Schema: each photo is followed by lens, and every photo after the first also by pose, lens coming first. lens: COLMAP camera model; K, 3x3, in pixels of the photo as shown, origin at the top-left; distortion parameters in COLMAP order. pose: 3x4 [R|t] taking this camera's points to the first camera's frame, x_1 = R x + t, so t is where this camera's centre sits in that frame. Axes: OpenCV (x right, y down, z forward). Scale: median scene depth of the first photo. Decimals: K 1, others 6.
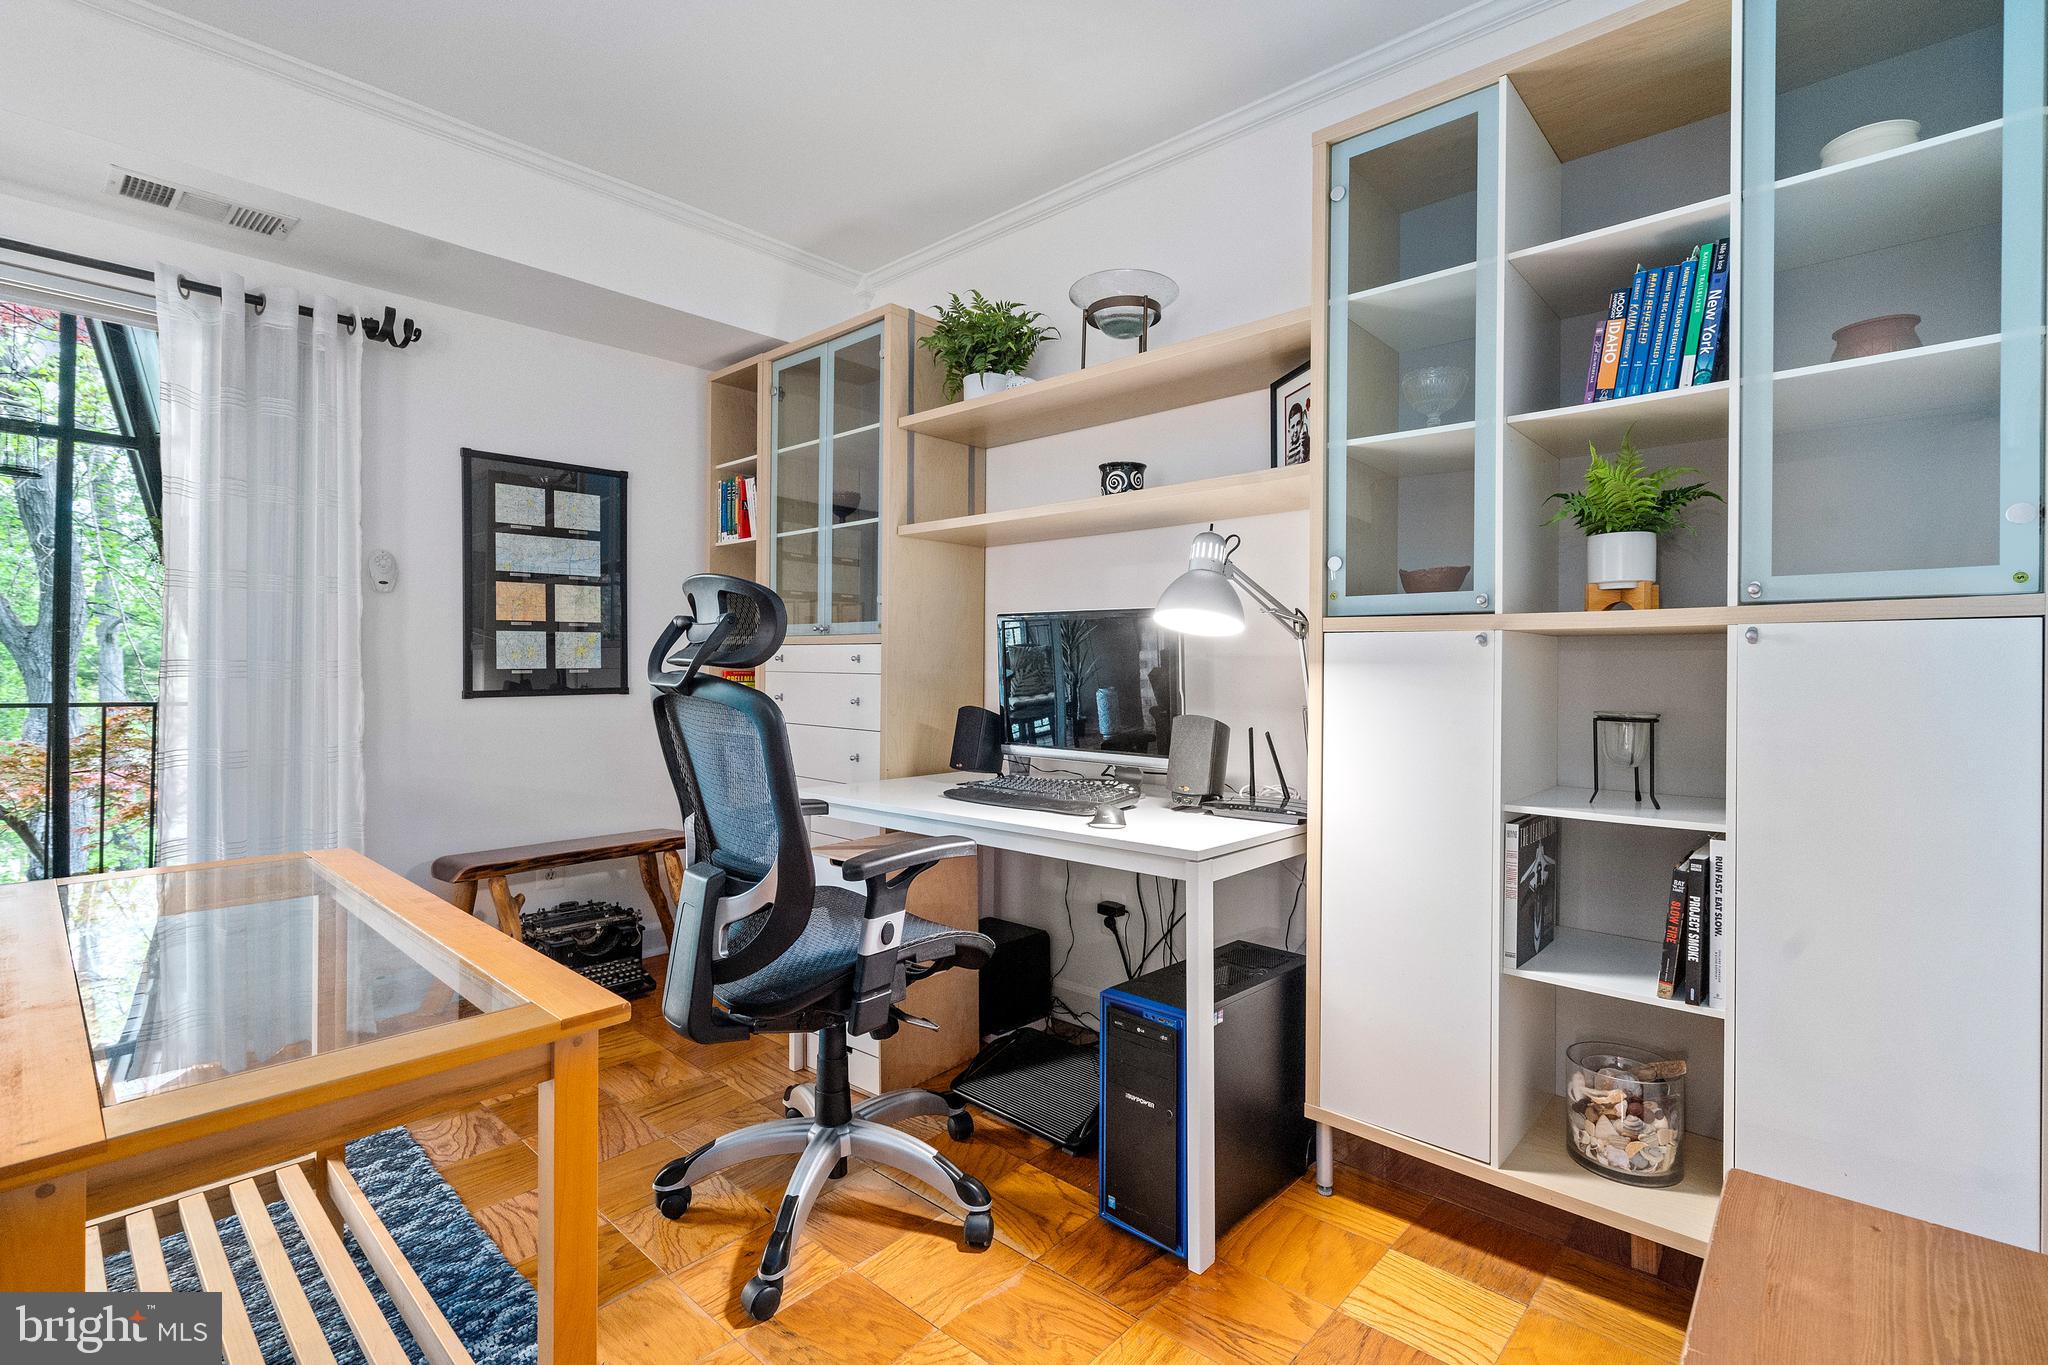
lens RADIAL K [[953.6, 0, 1018.8], [0, 953.6, 665.2], [0, 0, 1]] dist [-0.004343, 0.003014]
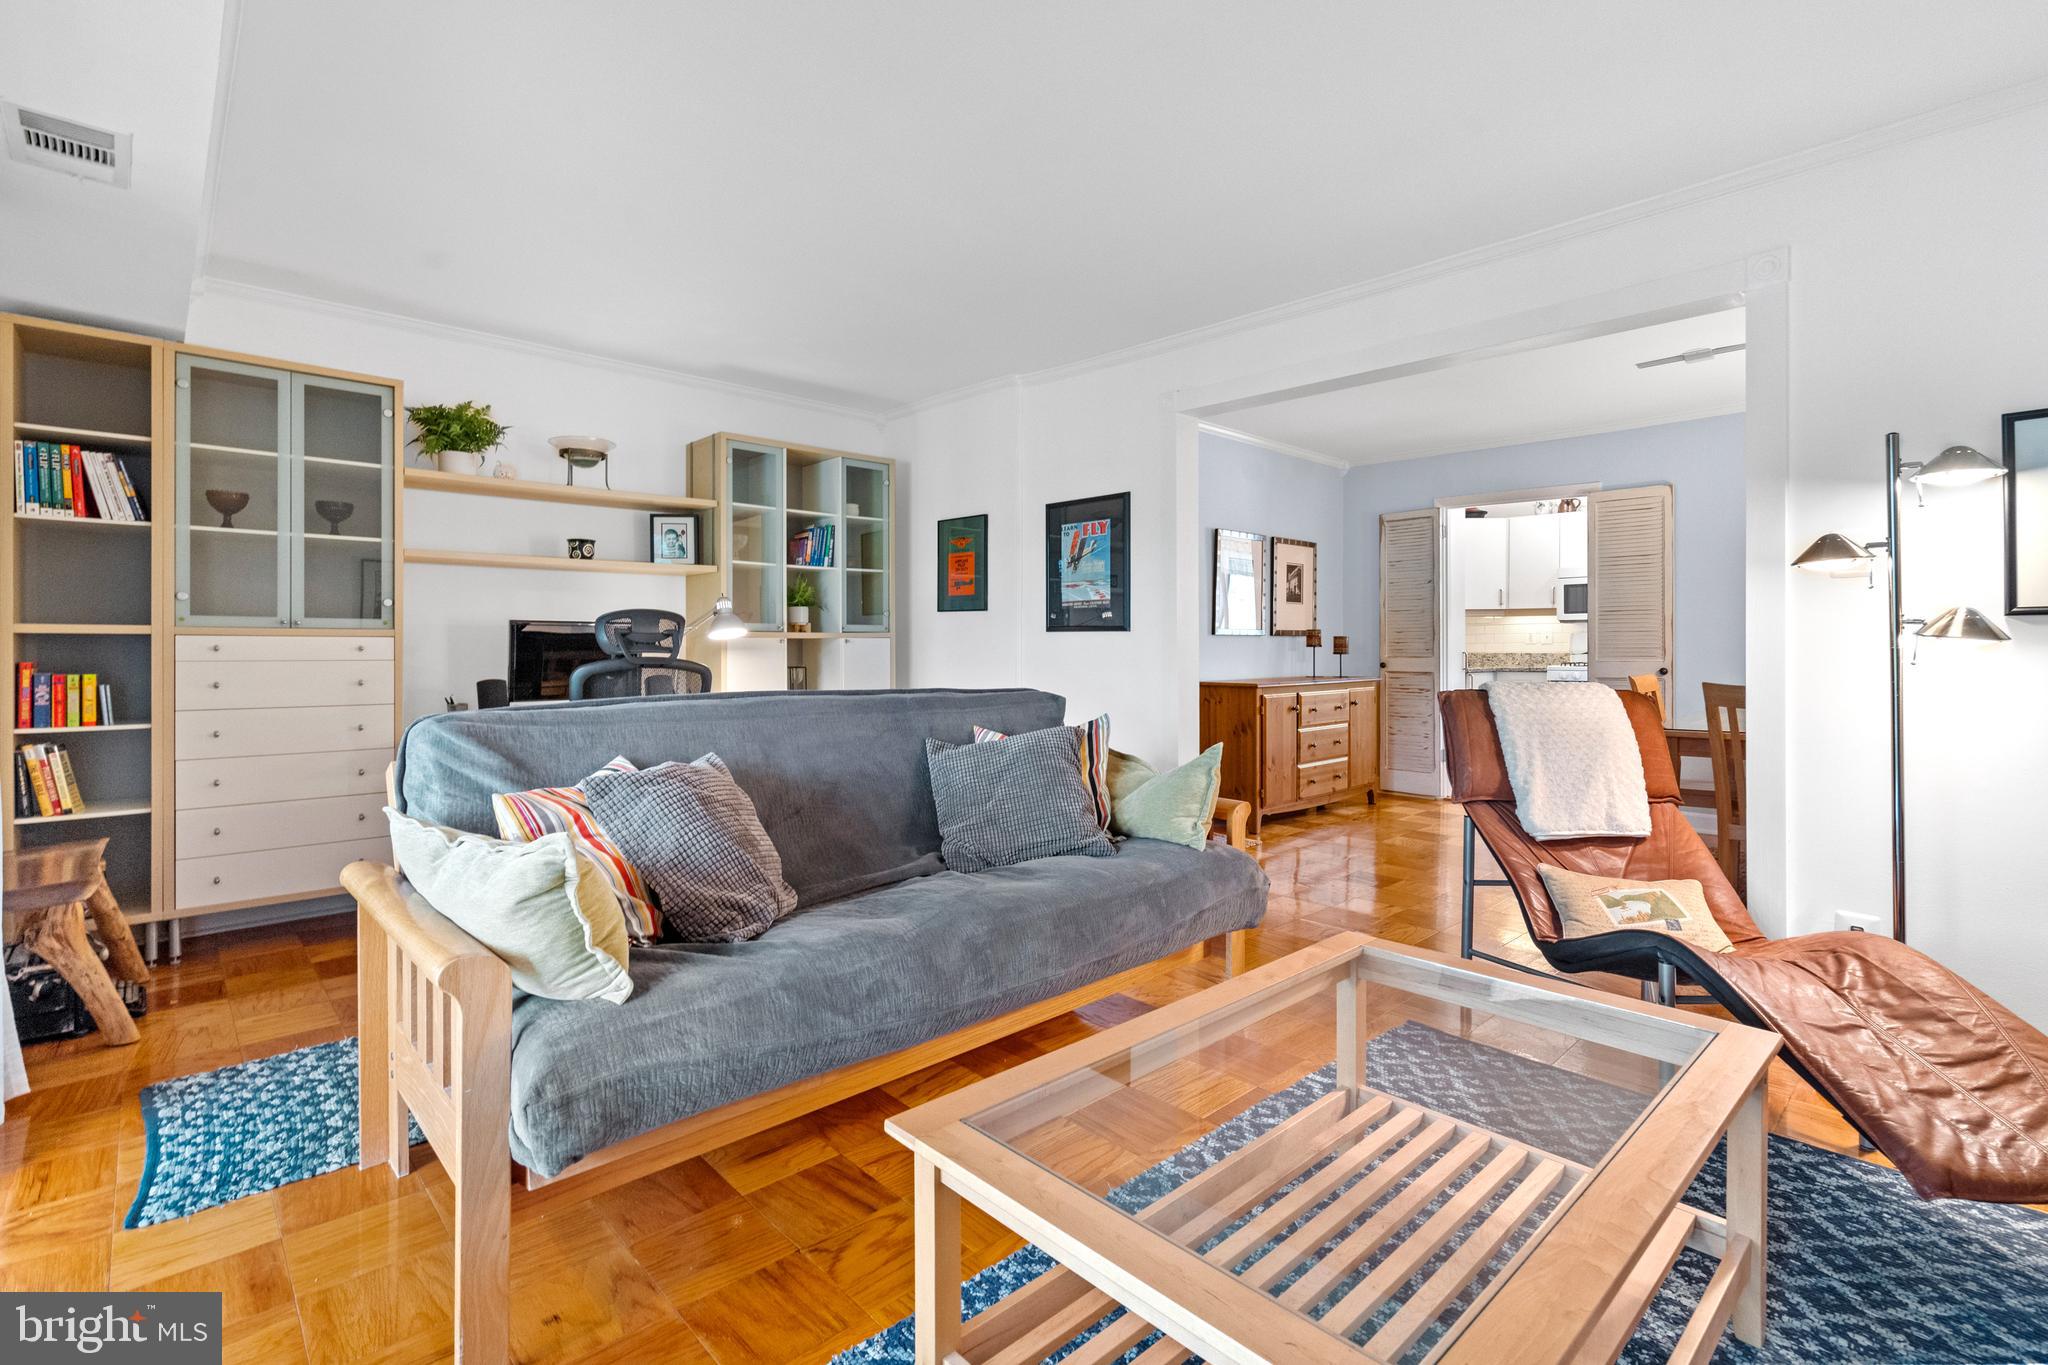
lens RADIAL K [[953.6, 0, 1012.6], [0, 953.6, 651.6], [0, 0, 1]] dist [-0.004343, 0.003014]
pose [[0.068113, -0.004685, 0.997667, -1.352223], [0.006797, 0.999968, 0.004232, -0.002878], [-0.997654, 0.006493, 0.068143, 0.068832]]
